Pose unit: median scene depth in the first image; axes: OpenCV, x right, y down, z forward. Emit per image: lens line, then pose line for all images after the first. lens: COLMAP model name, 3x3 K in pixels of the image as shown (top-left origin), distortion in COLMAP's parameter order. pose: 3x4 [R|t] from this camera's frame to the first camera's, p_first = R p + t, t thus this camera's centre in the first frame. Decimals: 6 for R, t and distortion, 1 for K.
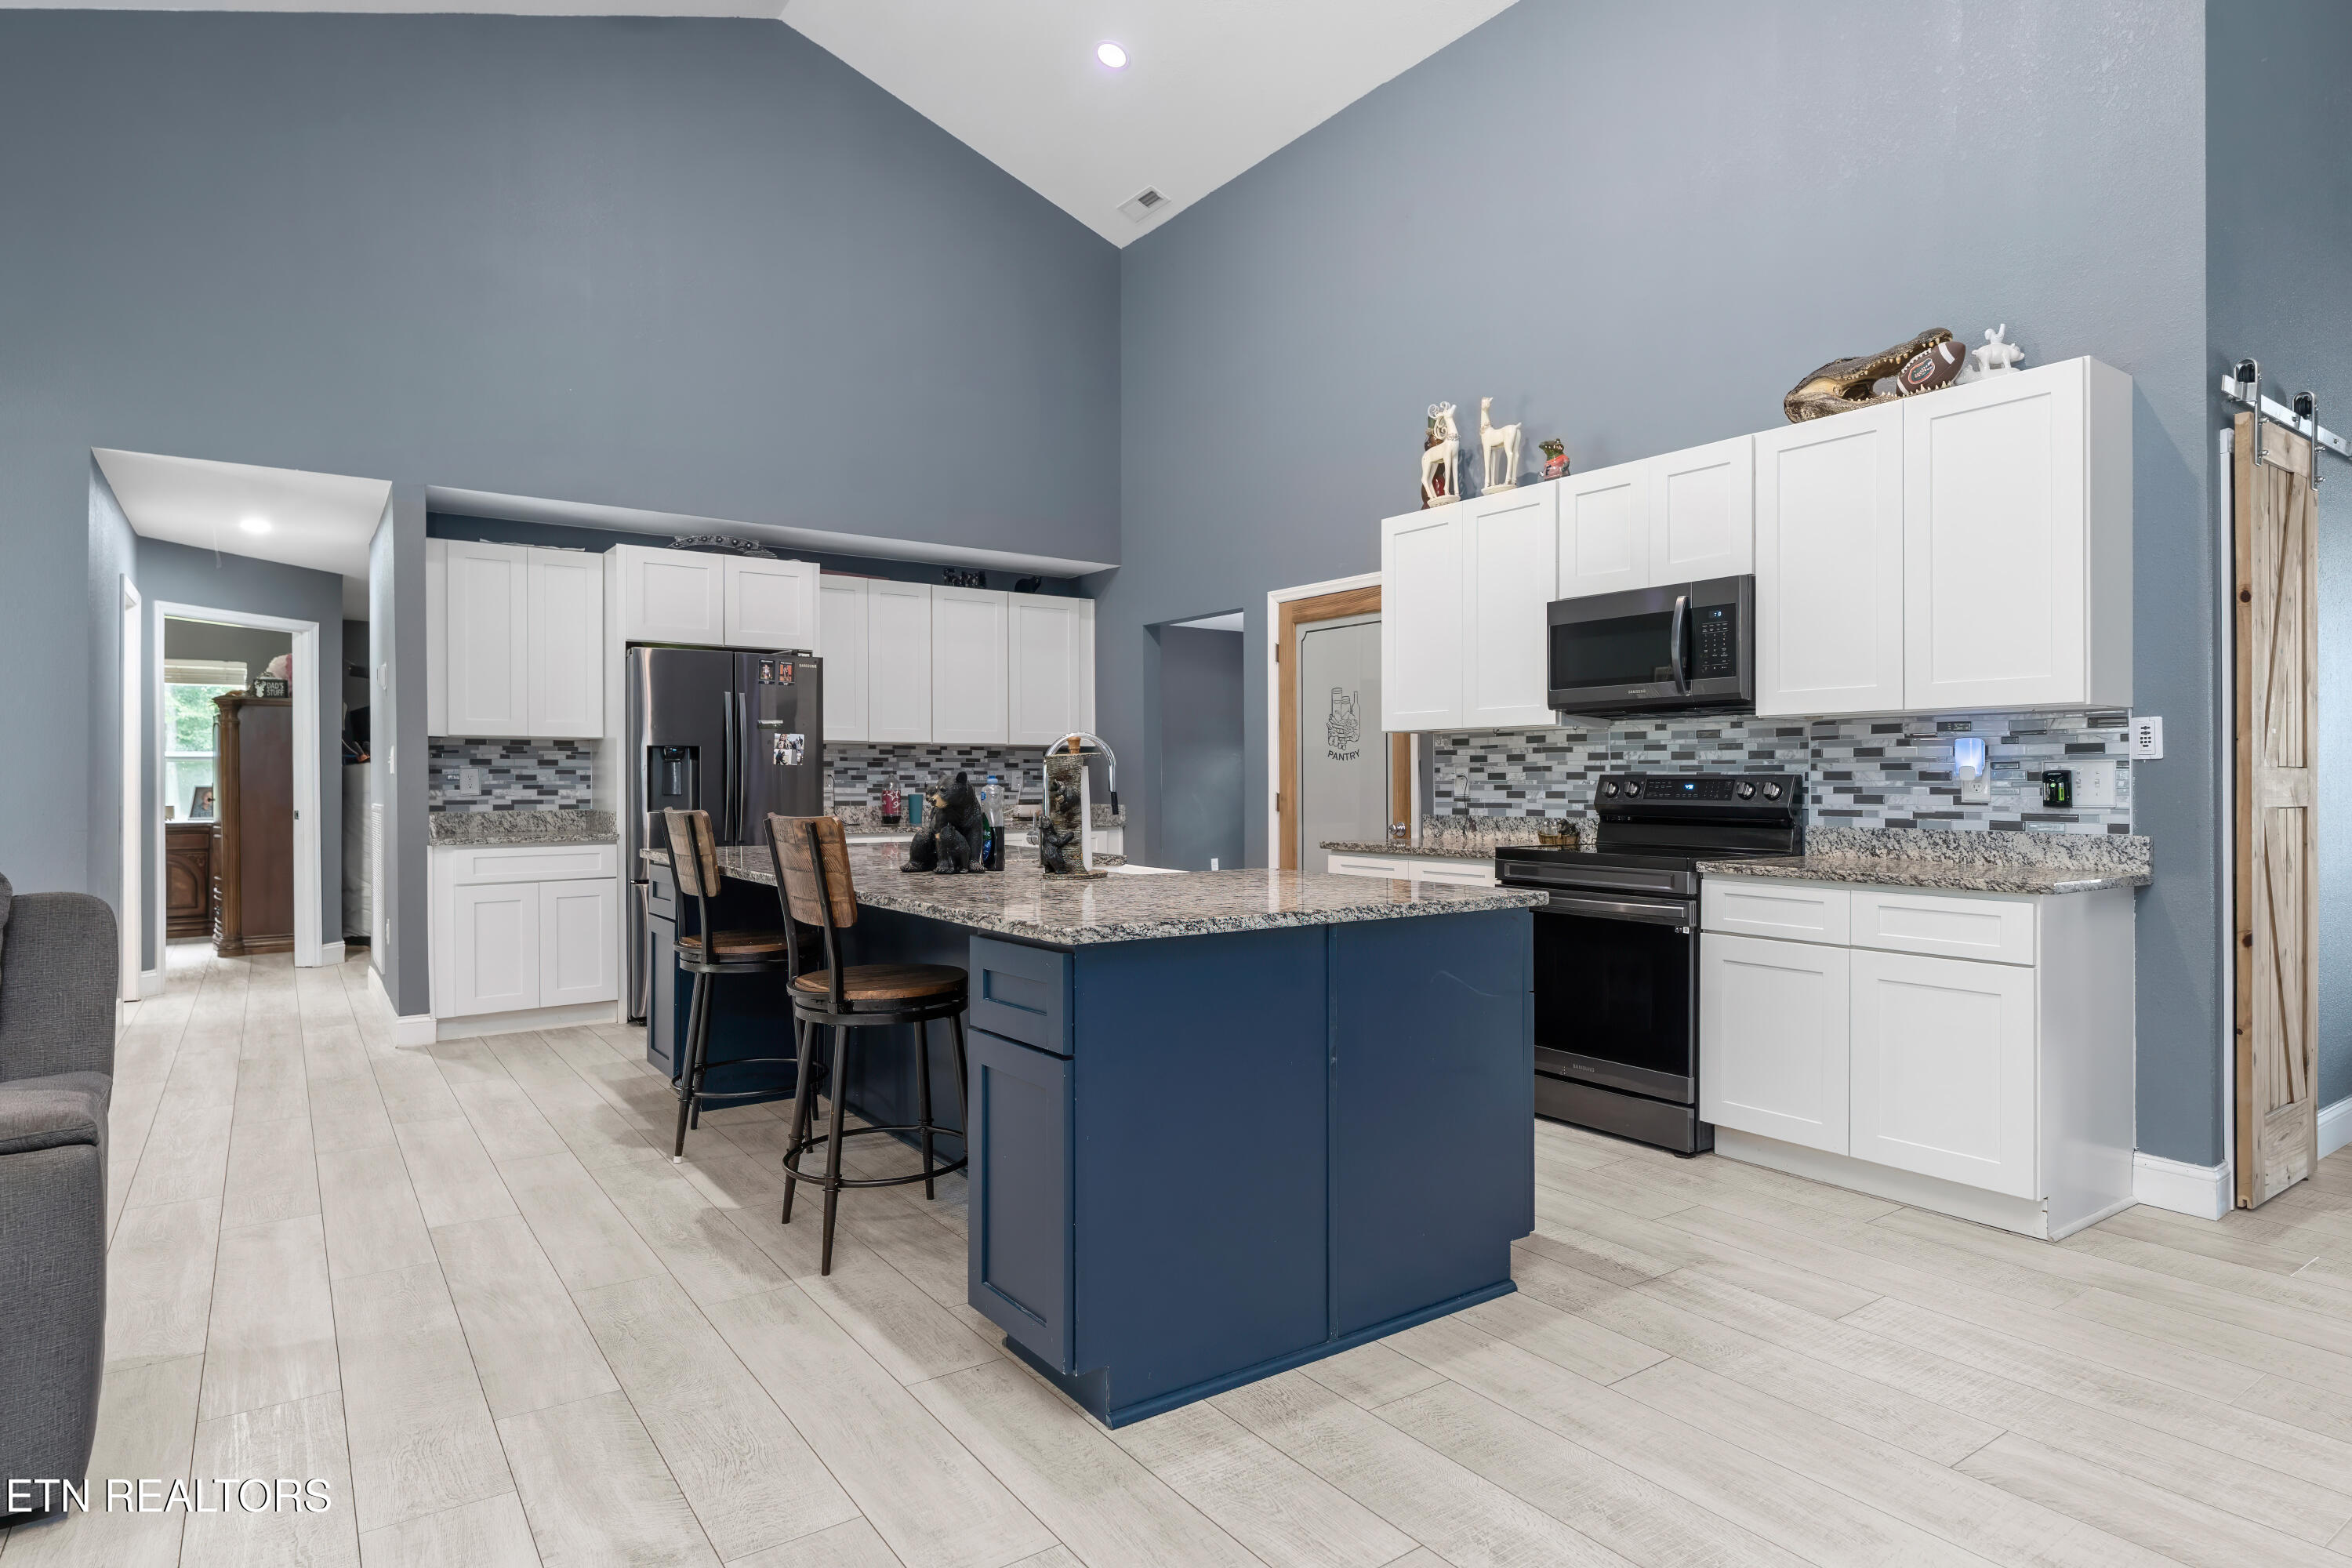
lens RADIAL K [[1273.2, 0, 1161.0], [0, 1273.2, 780.1], [0, 0, 1]] dist [0.000049, -0.003324]
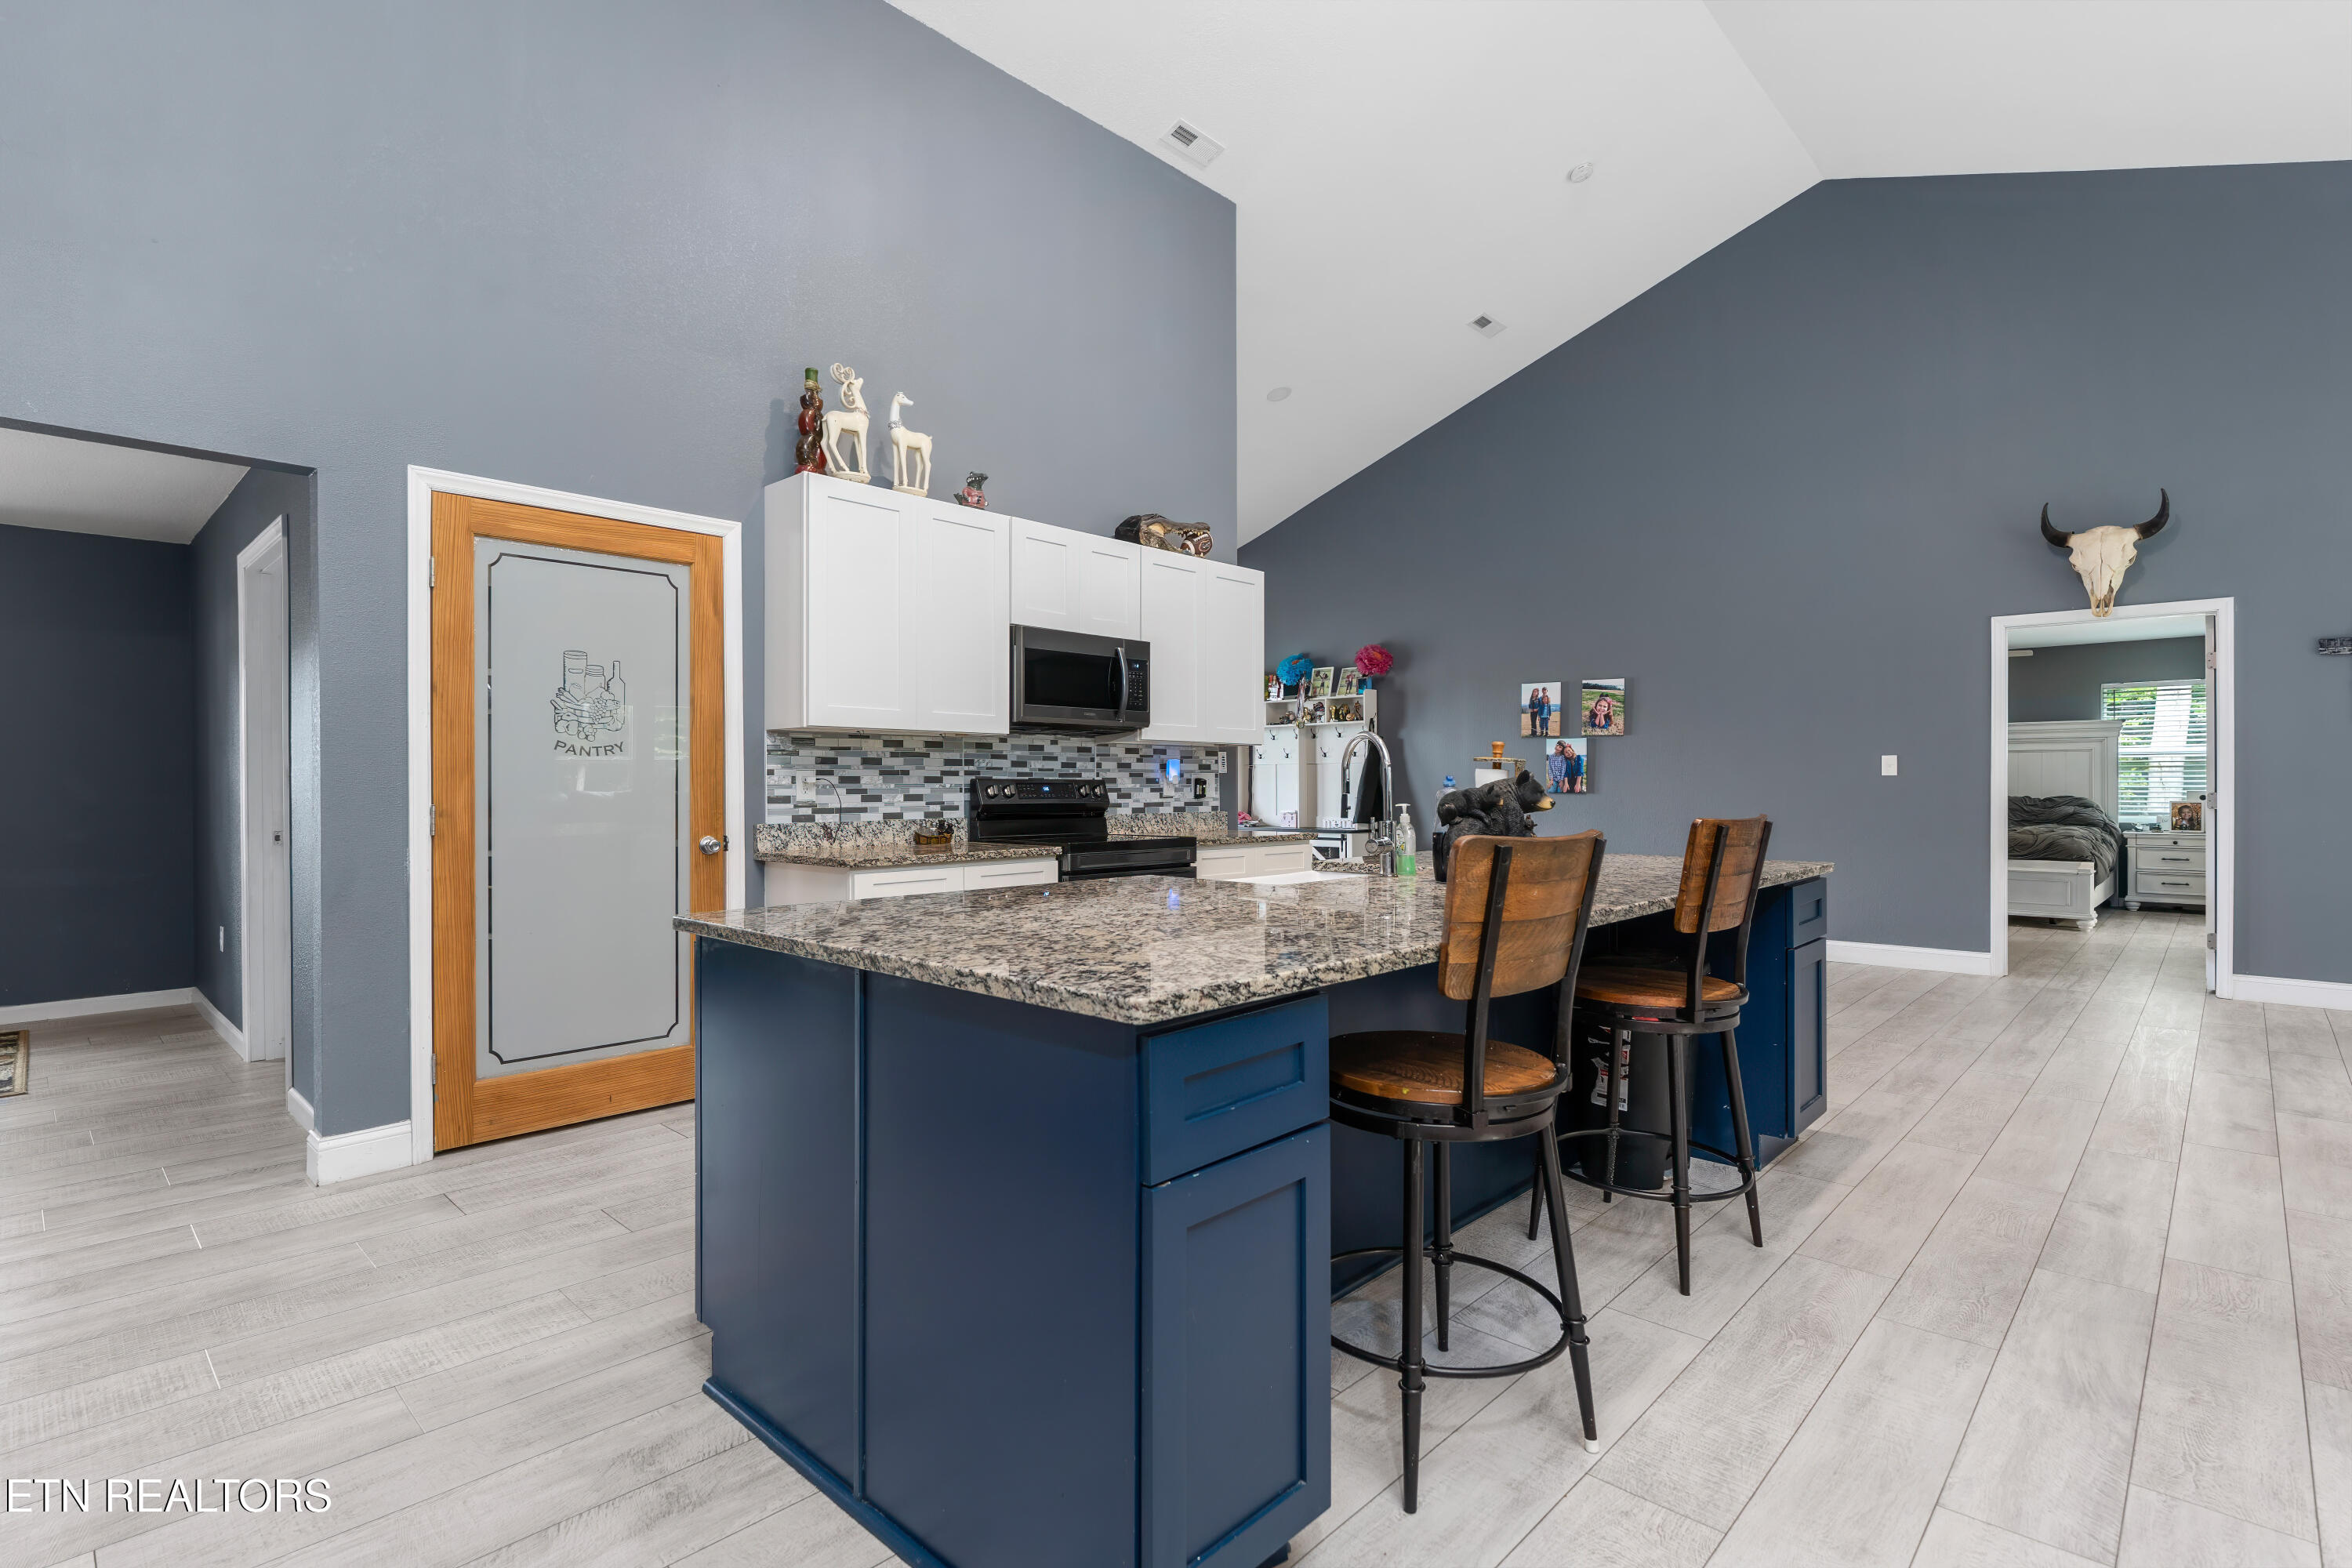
lens RADIAL K [[1128.6, 0, 1155.2], [0, 1128.6, 786.0], [0, 0, 1]] dist [-0.001733, 0.000106]
pose [[-0.195883, -0.001969, 0.980625, -0.857422], [0.000478, 0.999998, 0.002104, 0.000027], [-0.980627, 0.000881, -0.195882, 1.321133]]
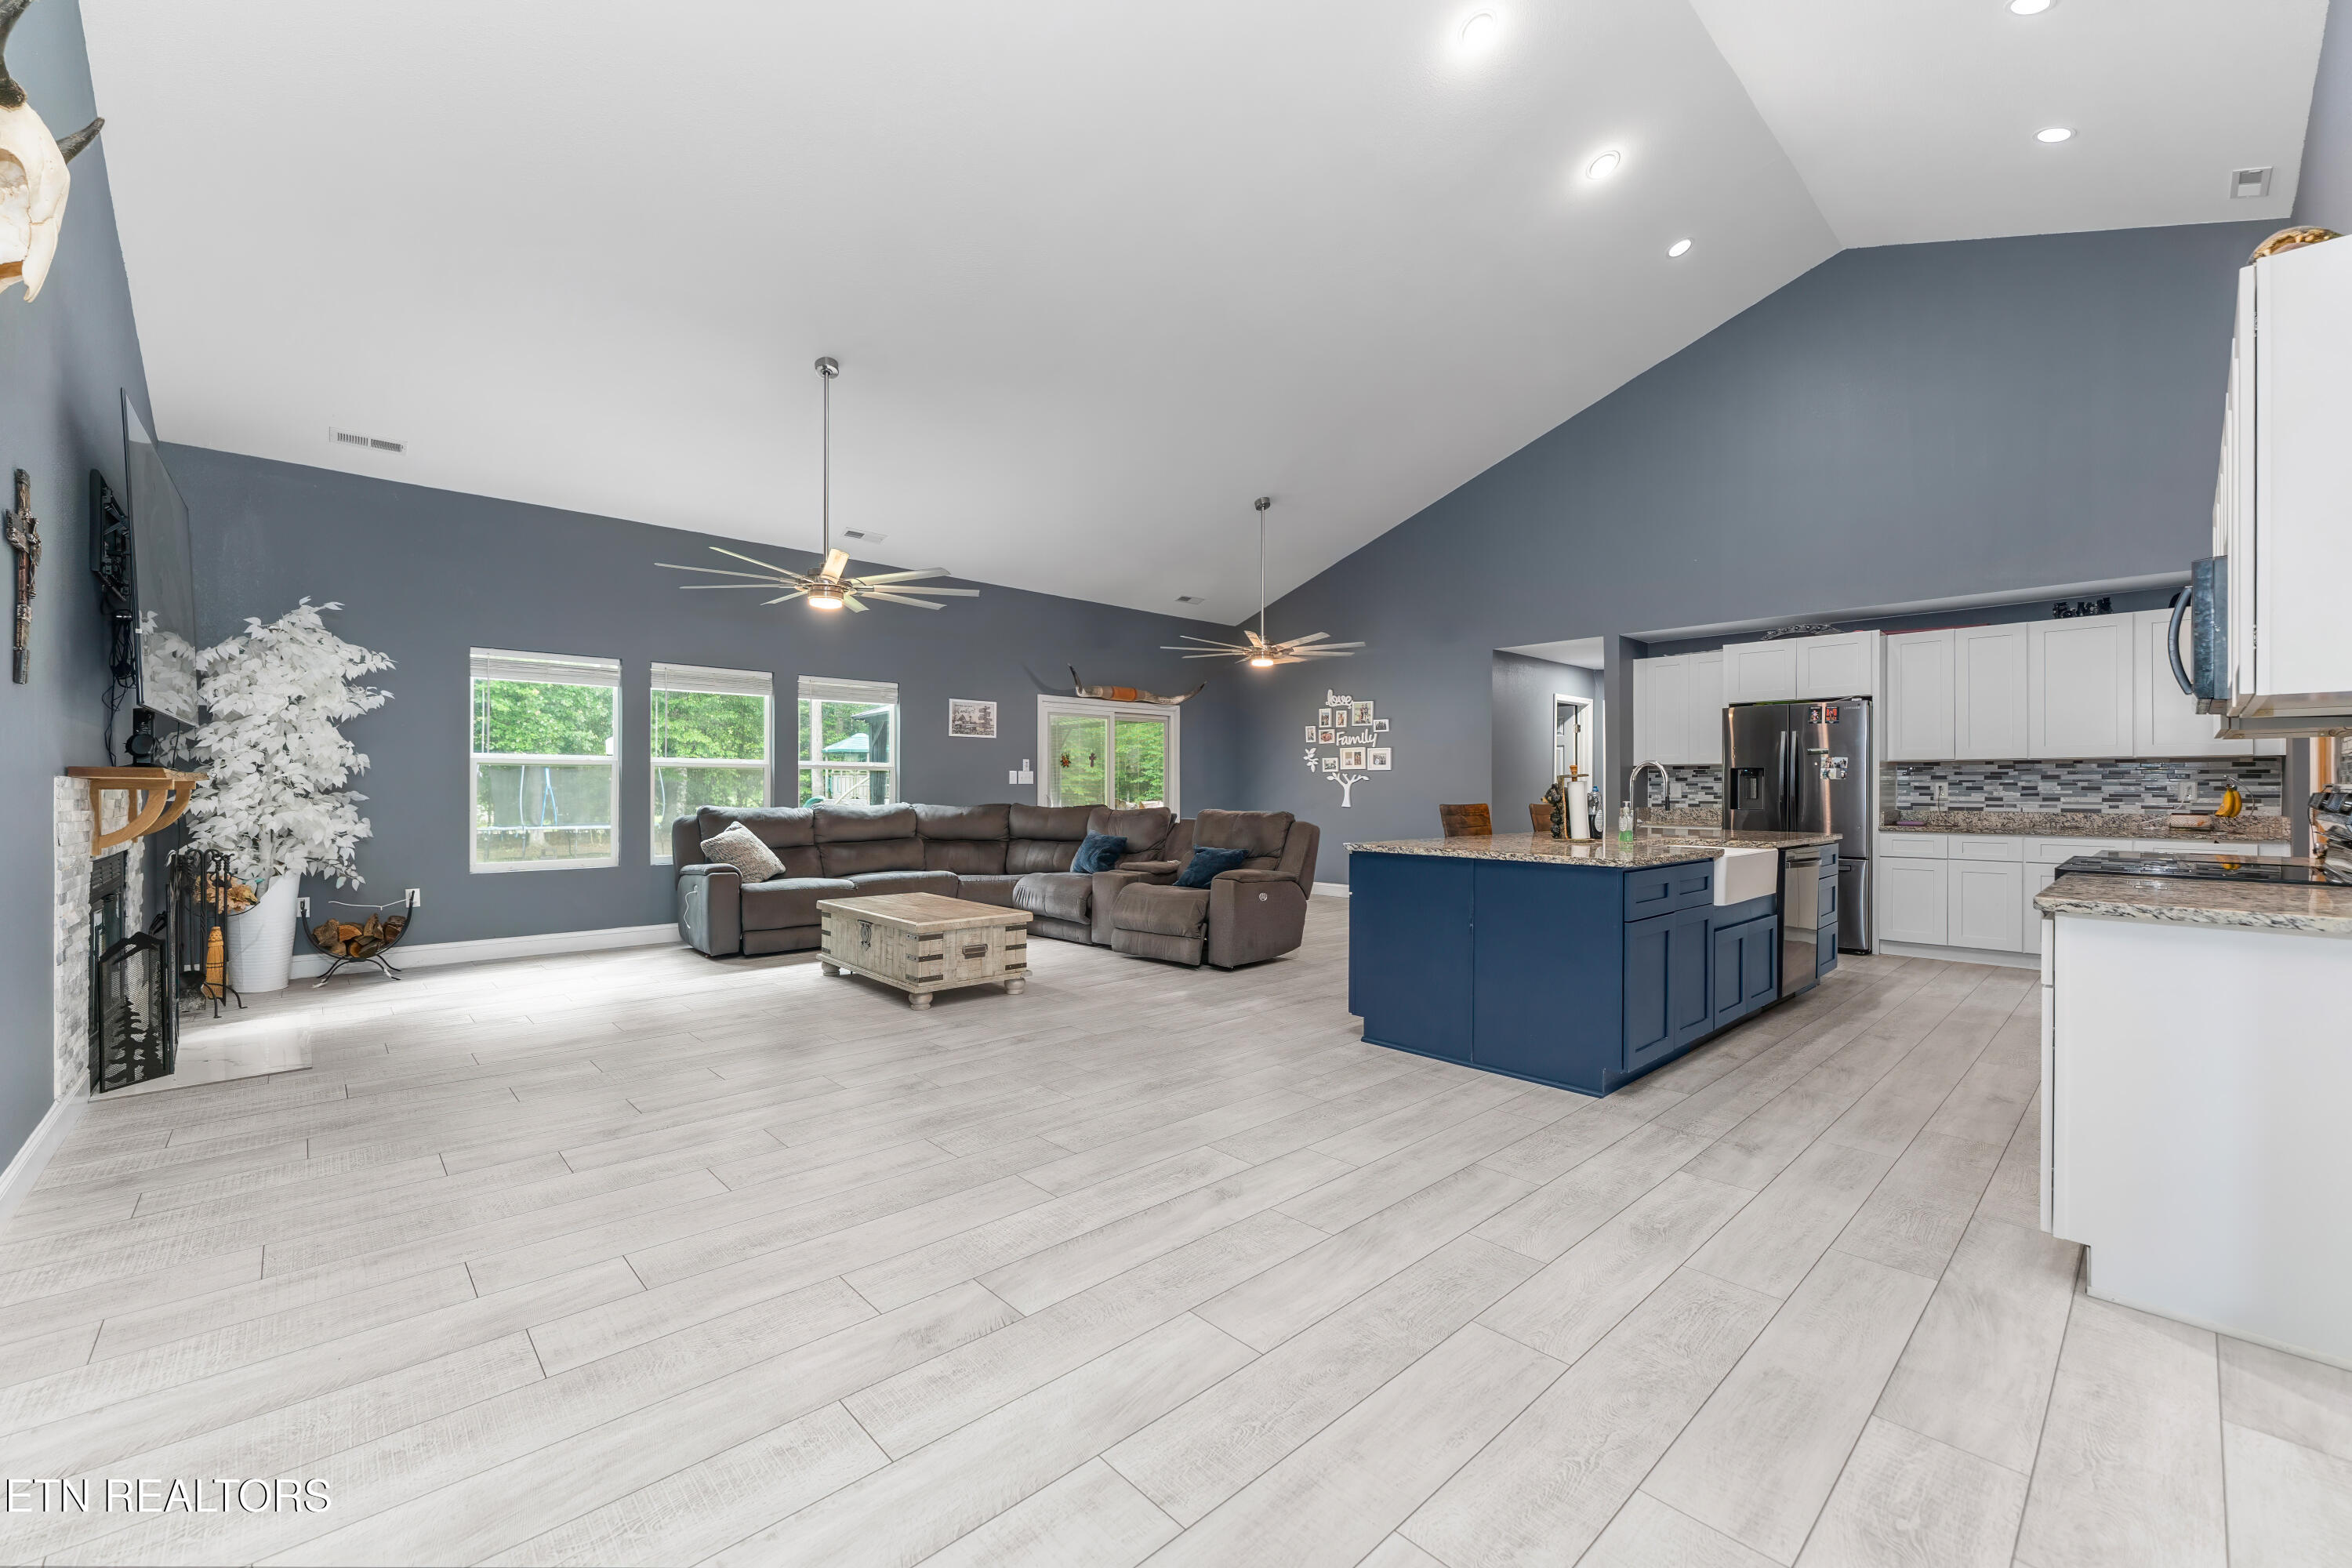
lens RADIAL K [[948.6, 0, 1181.6], [0, 948.6, 783.8], [0, 0, 1]] dist [-0.001057, -0.000087]
pose [[0.149944, -0.003643, -0.988688, 1.083097], [-0.001996, 0.999990, -0.003987, -0.002019], [0.988692, 0.002572, 0.149935, 0.210161]]
